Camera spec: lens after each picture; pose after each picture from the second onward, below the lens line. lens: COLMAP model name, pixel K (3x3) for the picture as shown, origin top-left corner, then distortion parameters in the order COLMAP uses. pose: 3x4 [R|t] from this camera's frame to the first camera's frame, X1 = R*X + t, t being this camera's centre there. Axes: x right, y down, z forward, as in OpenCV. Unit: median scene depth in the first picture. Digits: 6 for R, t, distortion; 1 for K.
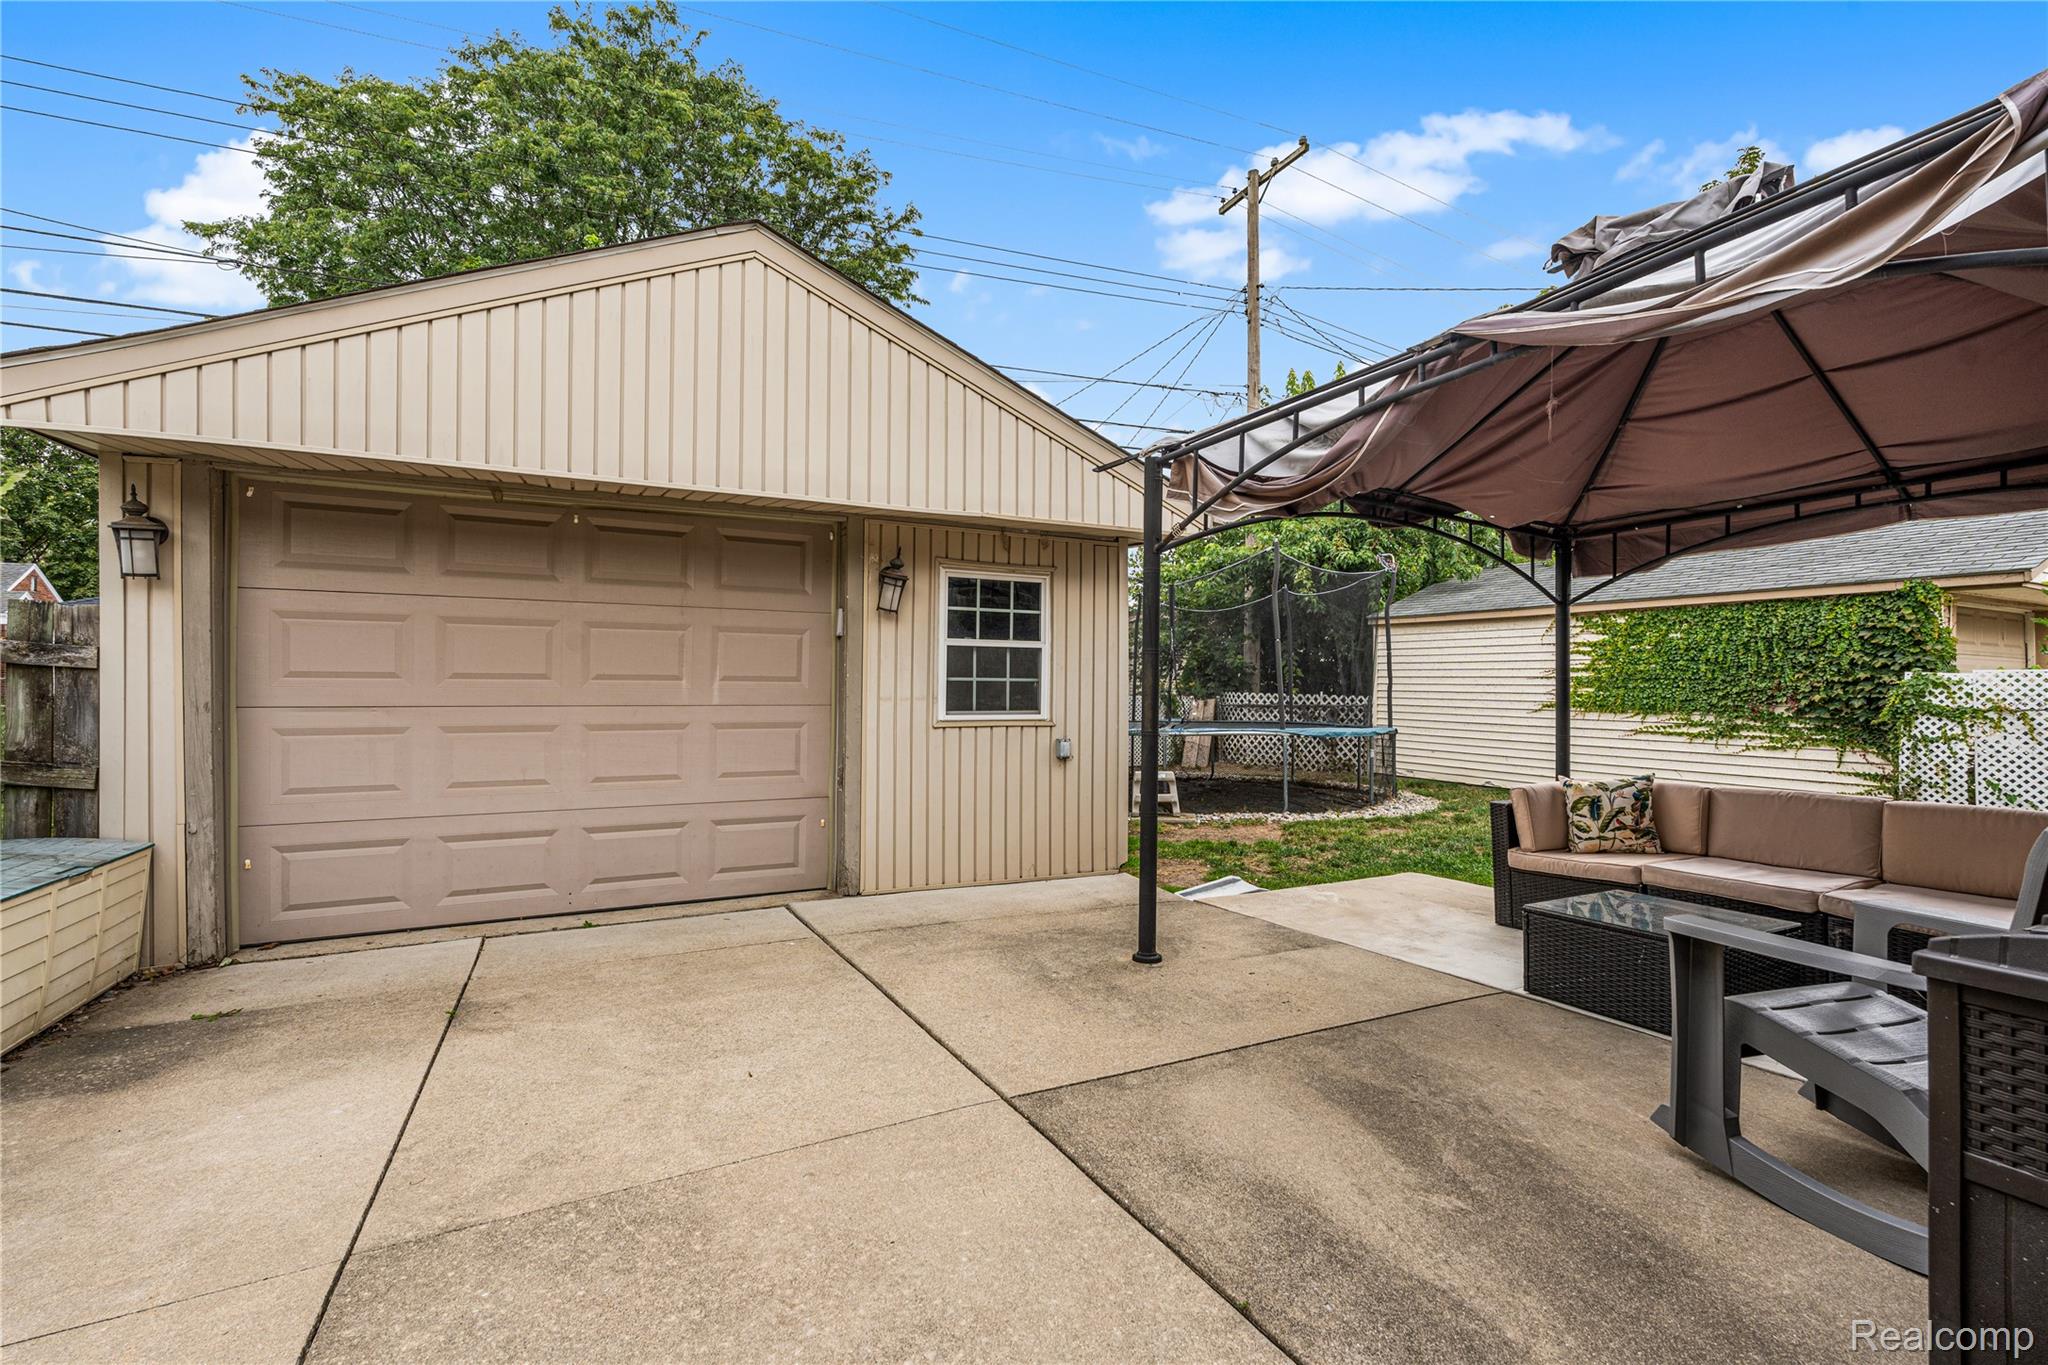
lens RADIAL K [[866.7, 0, 1012.1], [0, 866.7, 674.4], [0, 0, 1]] dist [-0.009197, 0.000110]
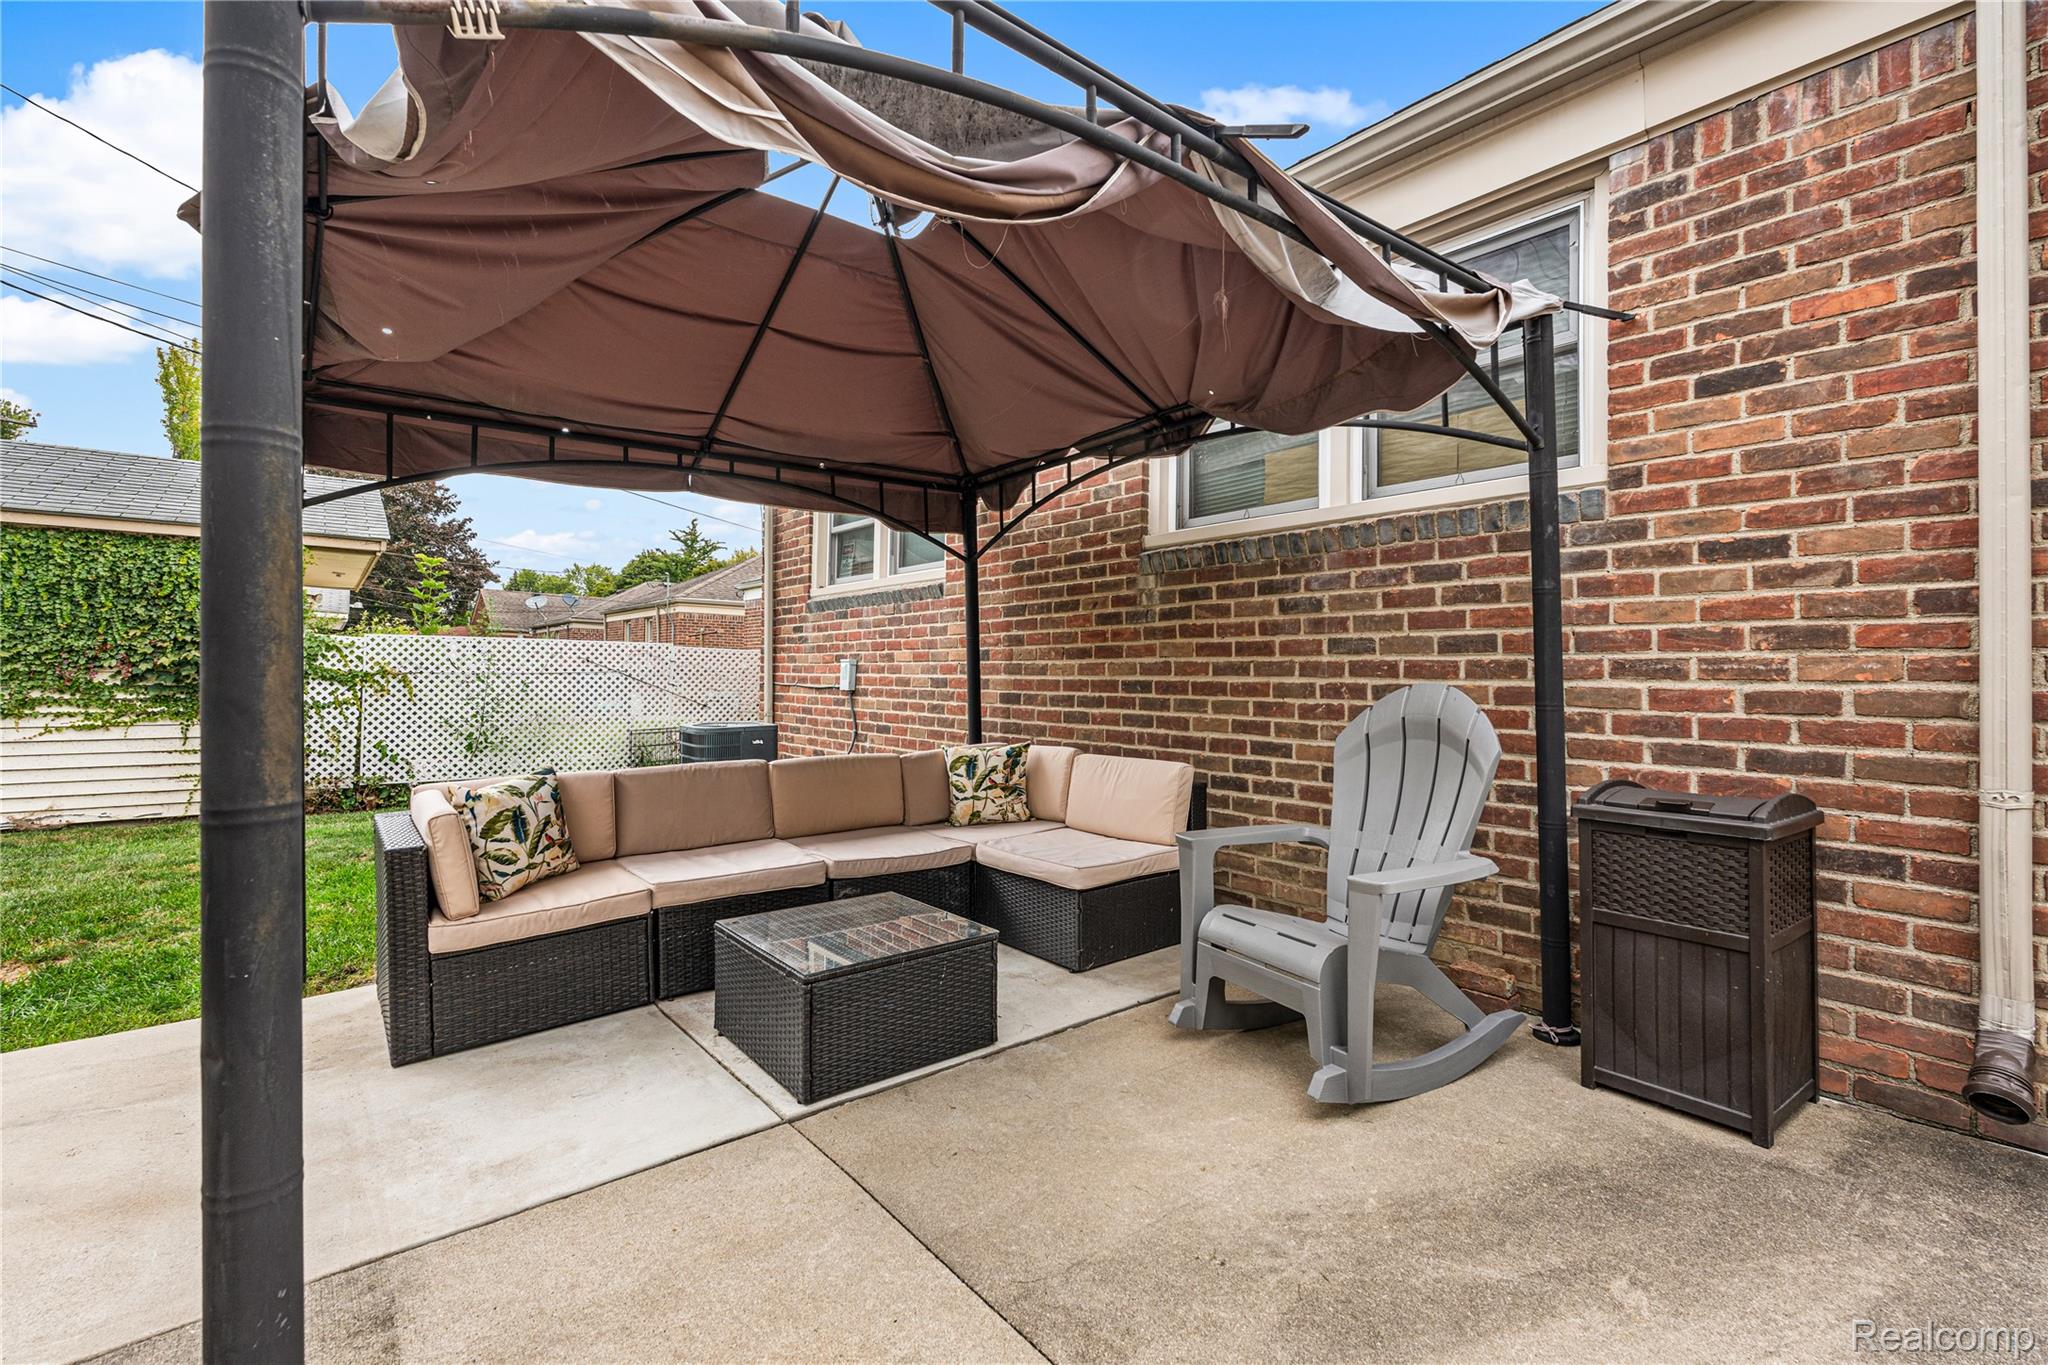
lens RADIAL K [[903.5, 0, 1020.1], [0, 903.5, 656.1], [0, 0, 1]] dist [-0.003057, -0.000937]
pose [[-0.192659, 0.007431, 0.981238, -0.045506], [-0.029346, 0.999480, -0.013332, 0.010508], [-0.980827, -0.031364, -0.192341, 0.374128]]
